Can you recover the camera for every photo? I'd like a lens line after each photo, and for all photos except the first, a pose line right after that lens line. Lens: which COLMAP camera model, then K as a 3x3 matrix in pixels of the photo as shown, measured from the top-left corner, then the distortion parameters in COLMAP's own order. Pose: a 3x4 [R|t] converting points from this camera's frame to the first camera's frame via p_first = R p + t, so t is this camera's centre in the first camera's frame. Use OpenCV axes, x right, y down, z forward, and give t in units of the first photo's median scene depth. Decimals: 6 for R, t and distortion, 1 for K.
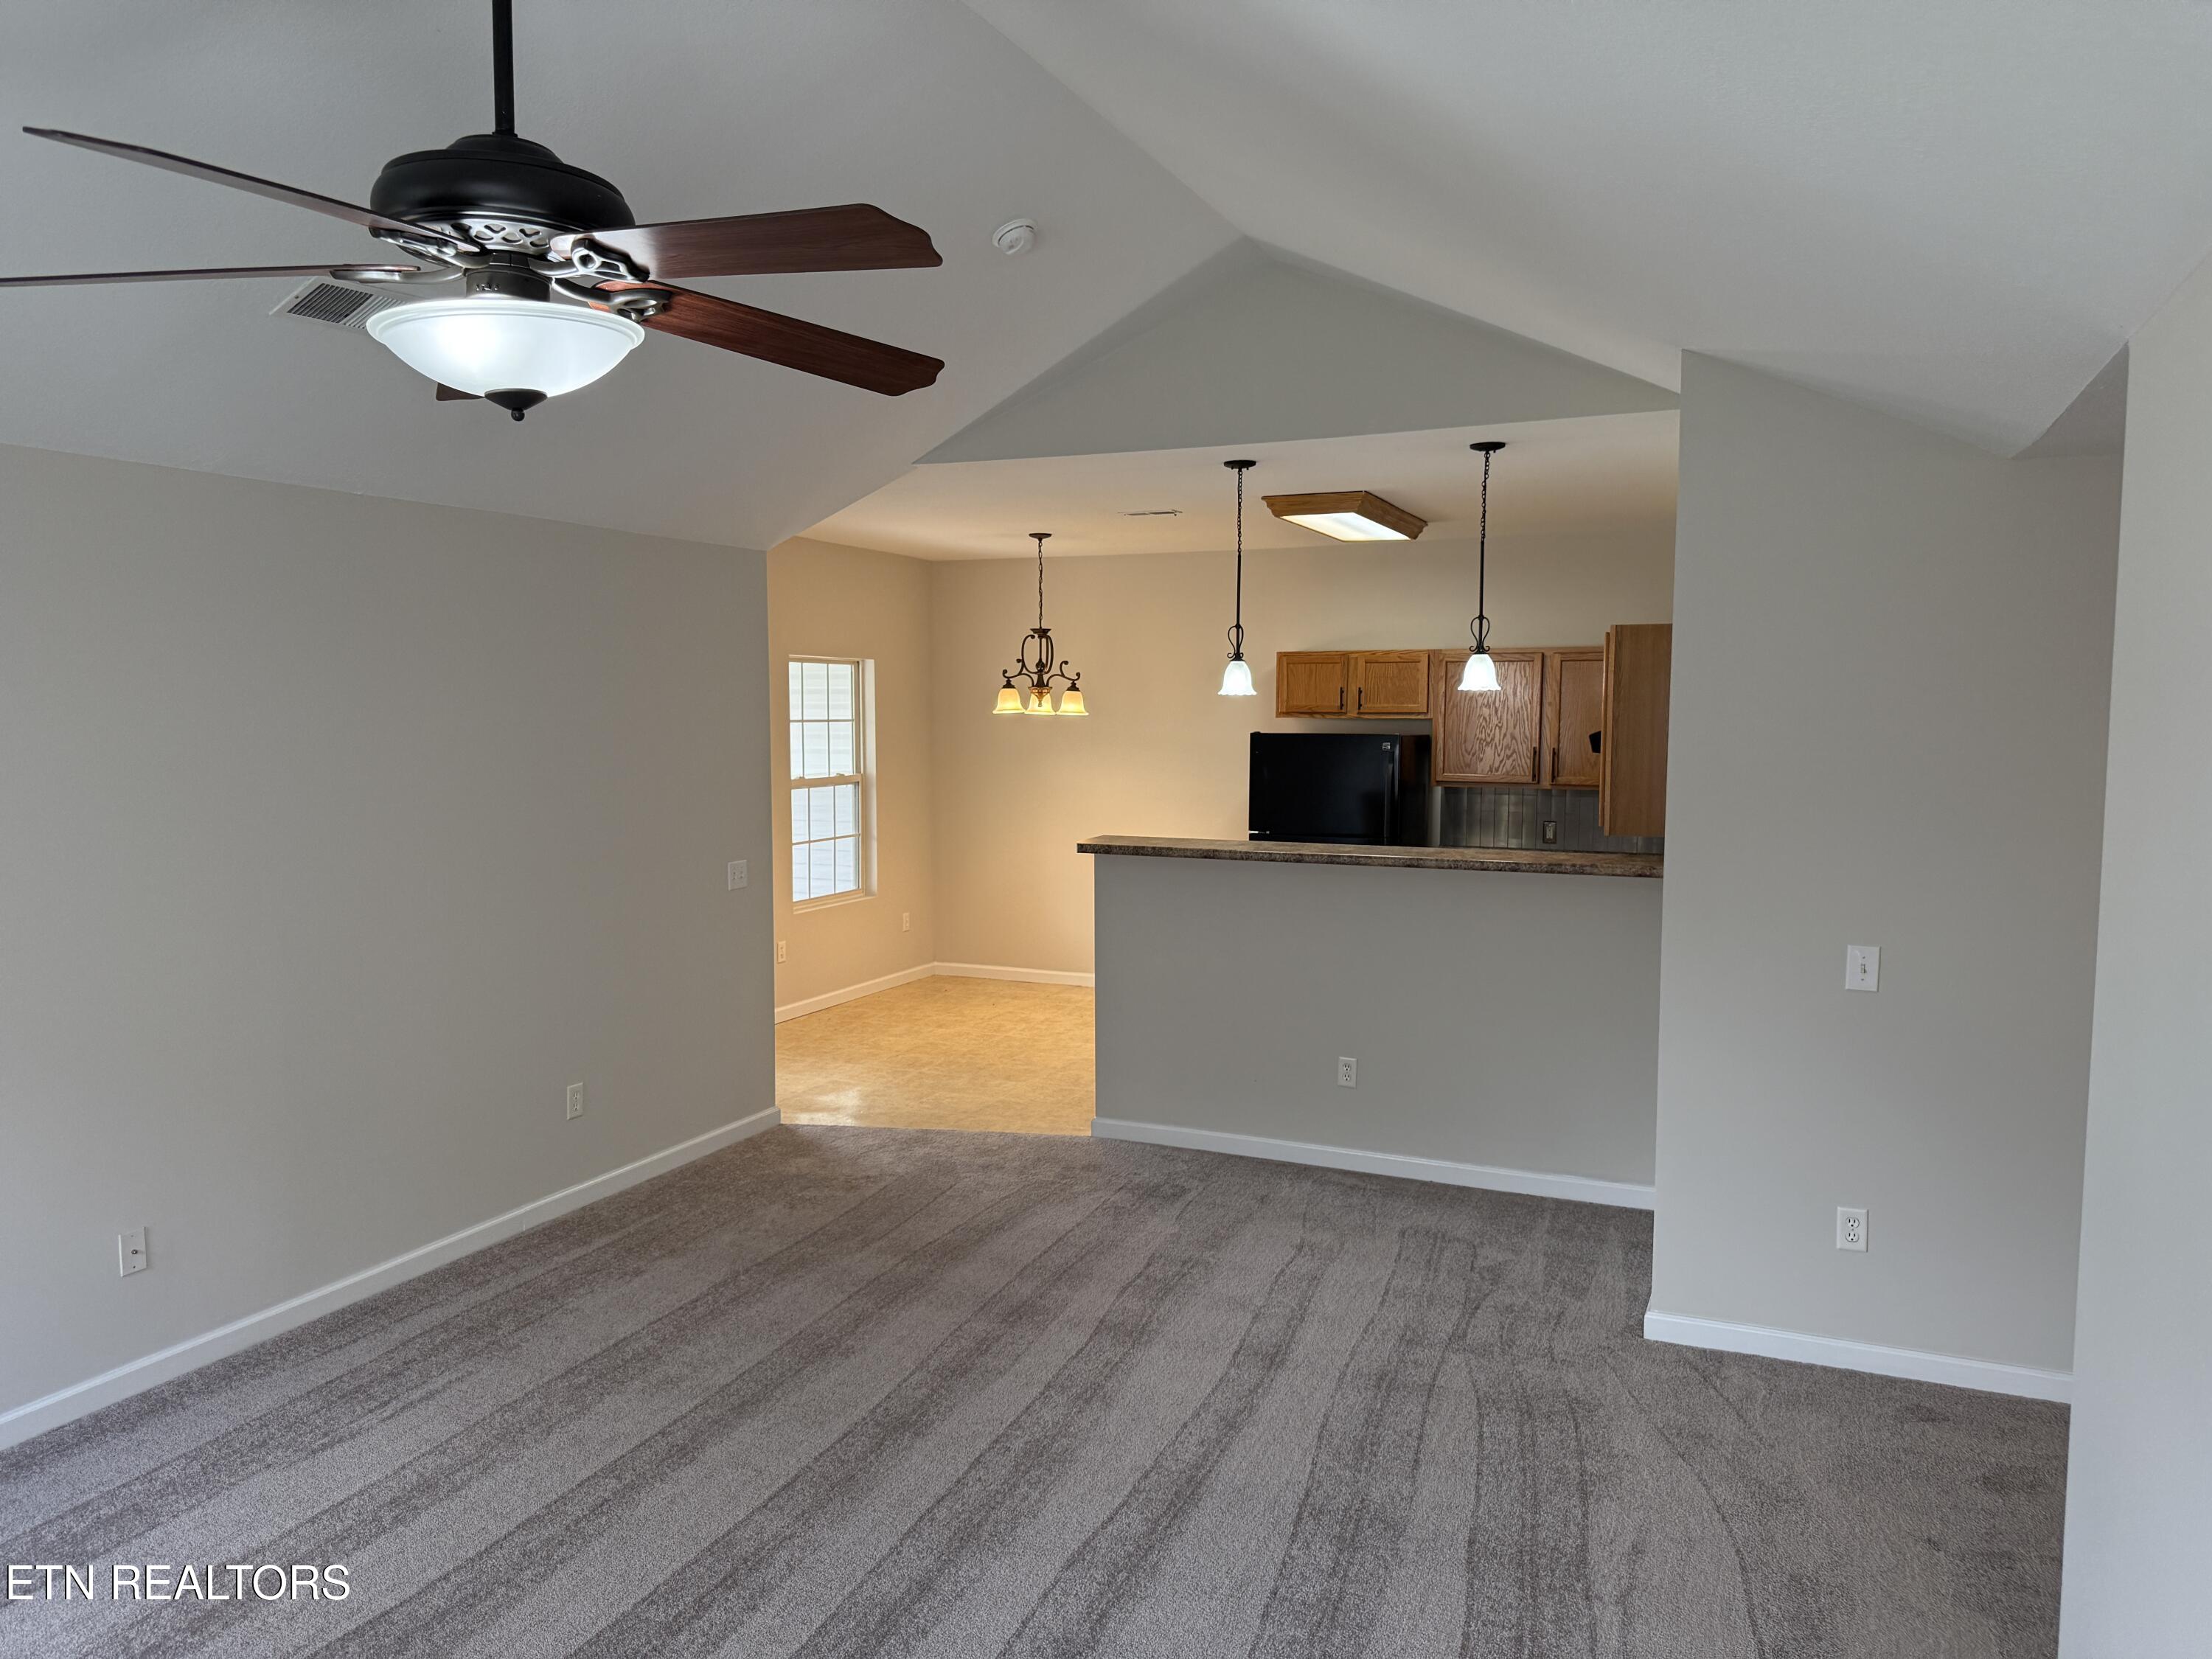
lens RADIAL K [[1569.3, 0, 1117.1], [0, 1569.3, 827.7], [0, 0, 1]] dist [0.049780, -0.075631]
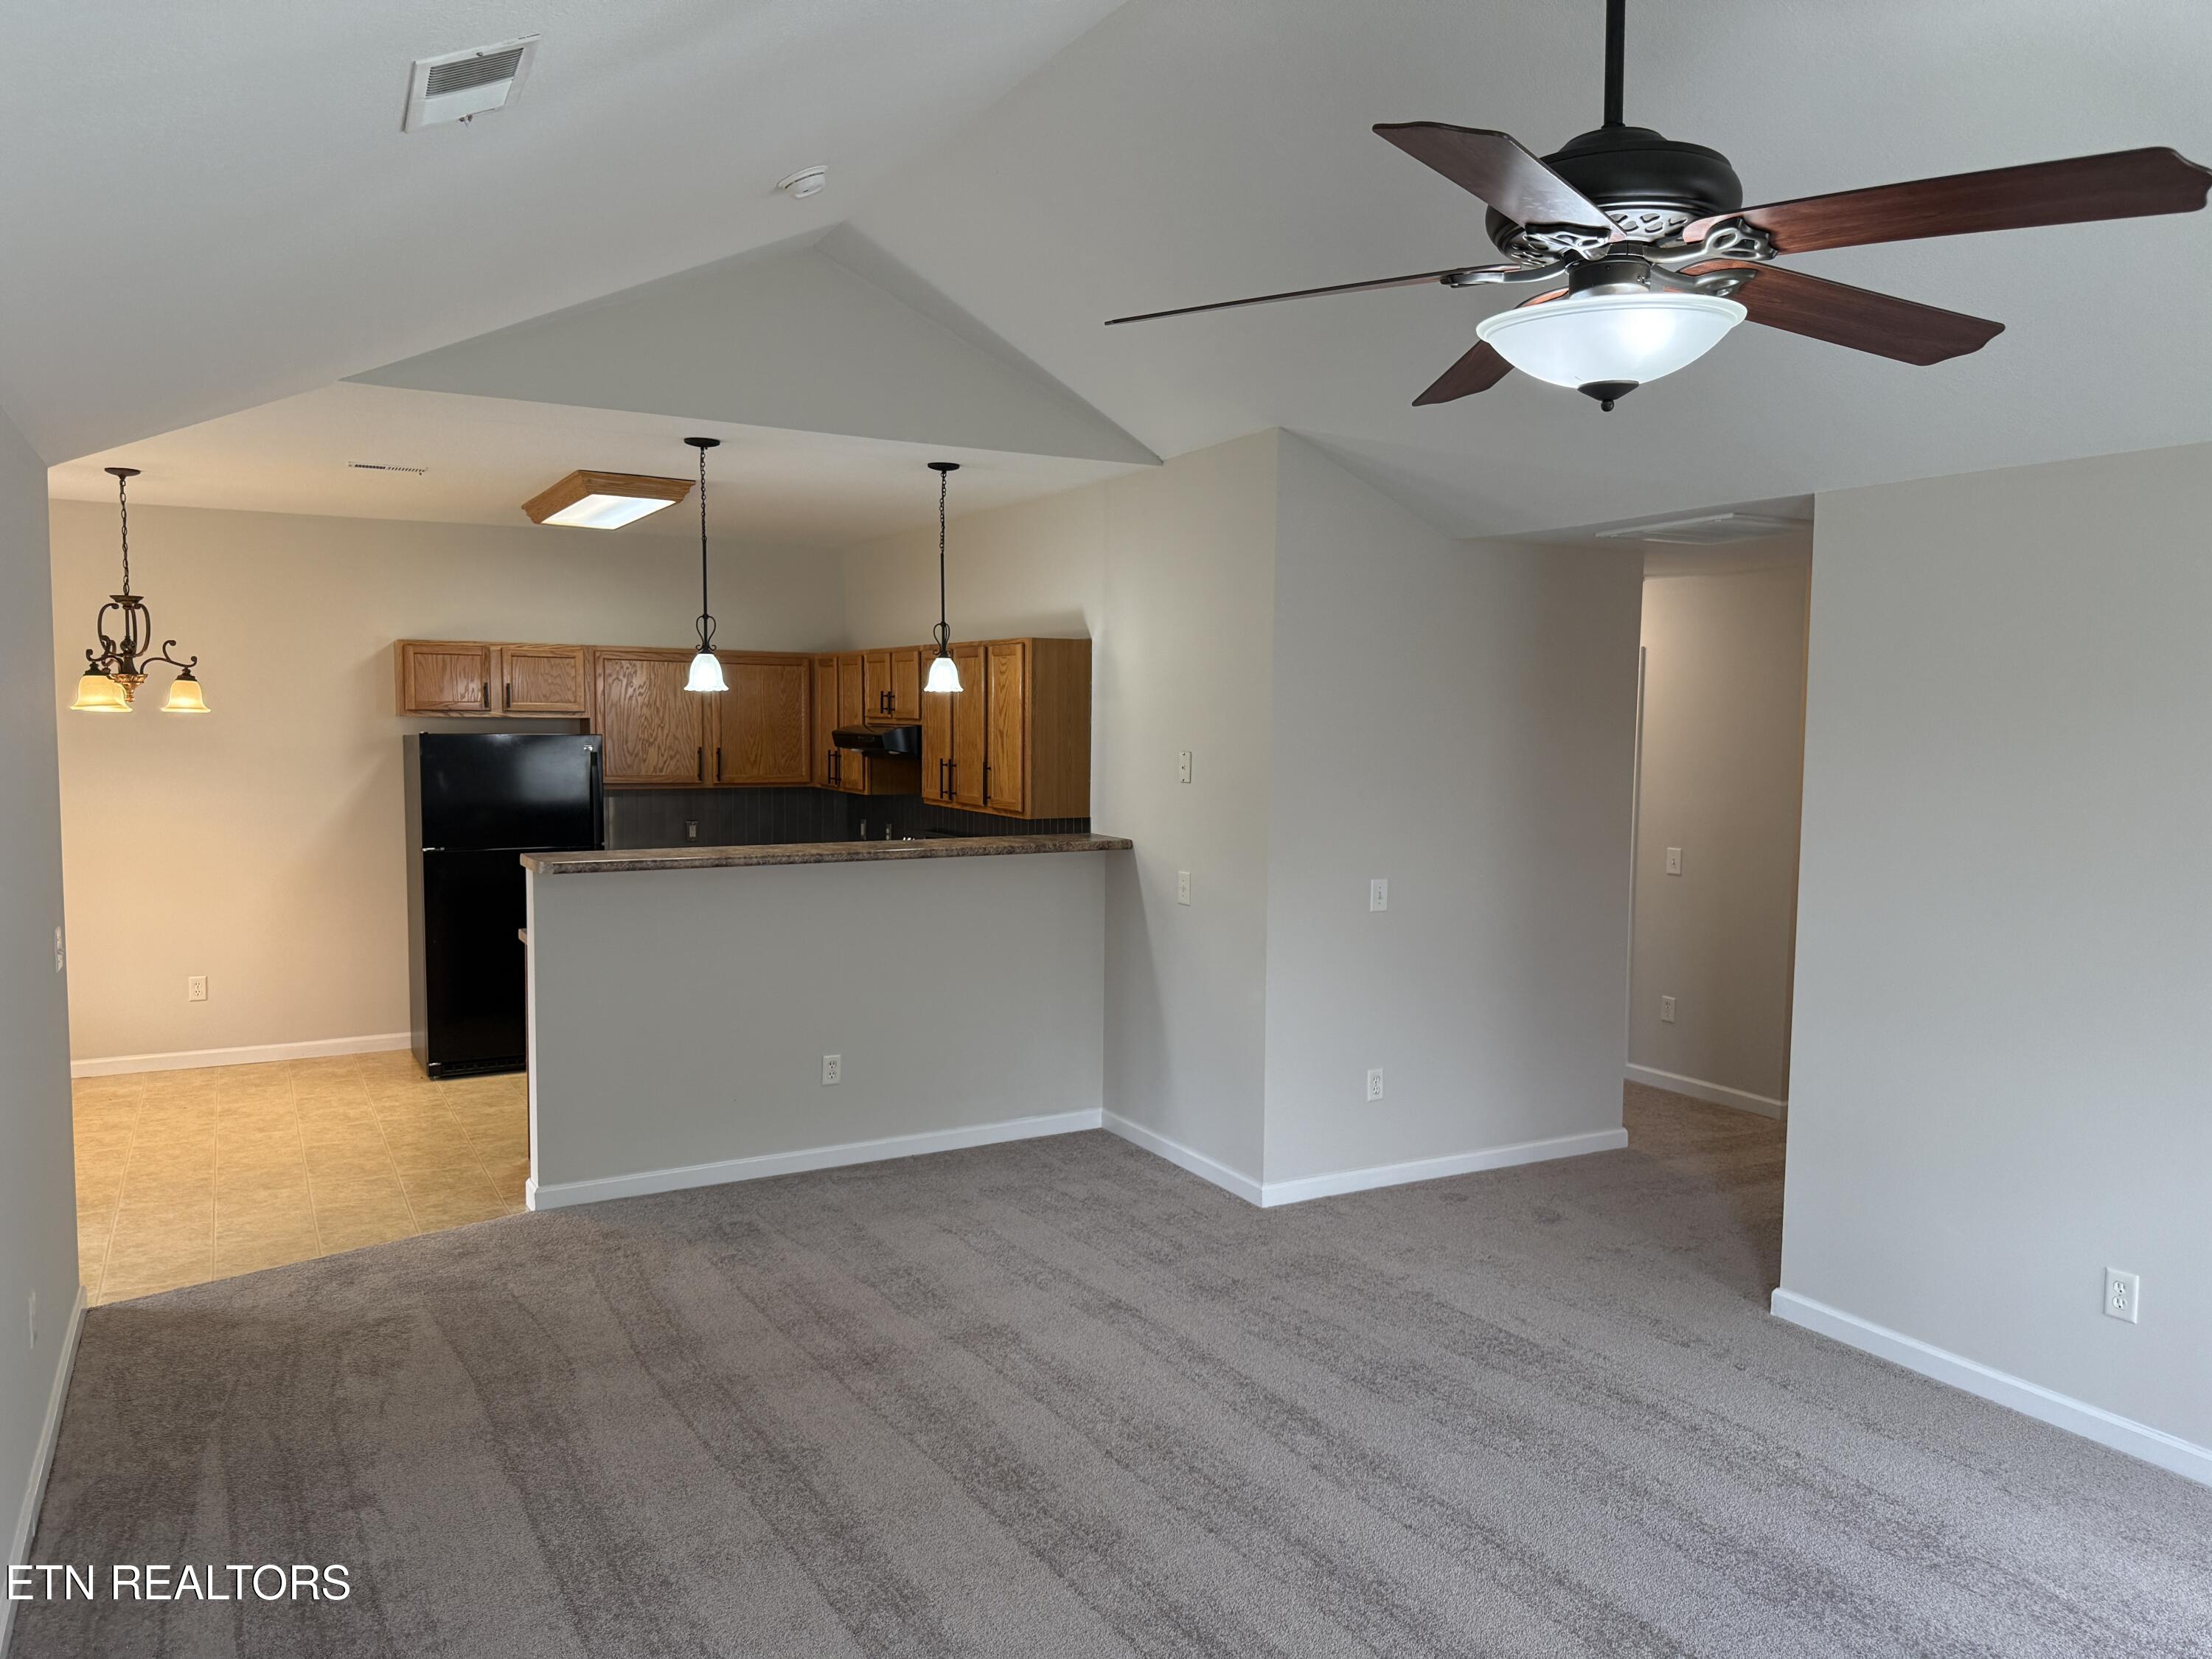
lens RADIAL K [[1569.3, 0, 1127.5], [0, 1569.3, 821.9], [0, 0, 1]] dist [0.049780, -0.075631]
pose [[0.585231, -0.051036, 0.809259, -0.546077], [0.056816, 0.998145, 0.021861, -0.013119], [-0.808874, 0.033185, 0.587046, 0.255548]]
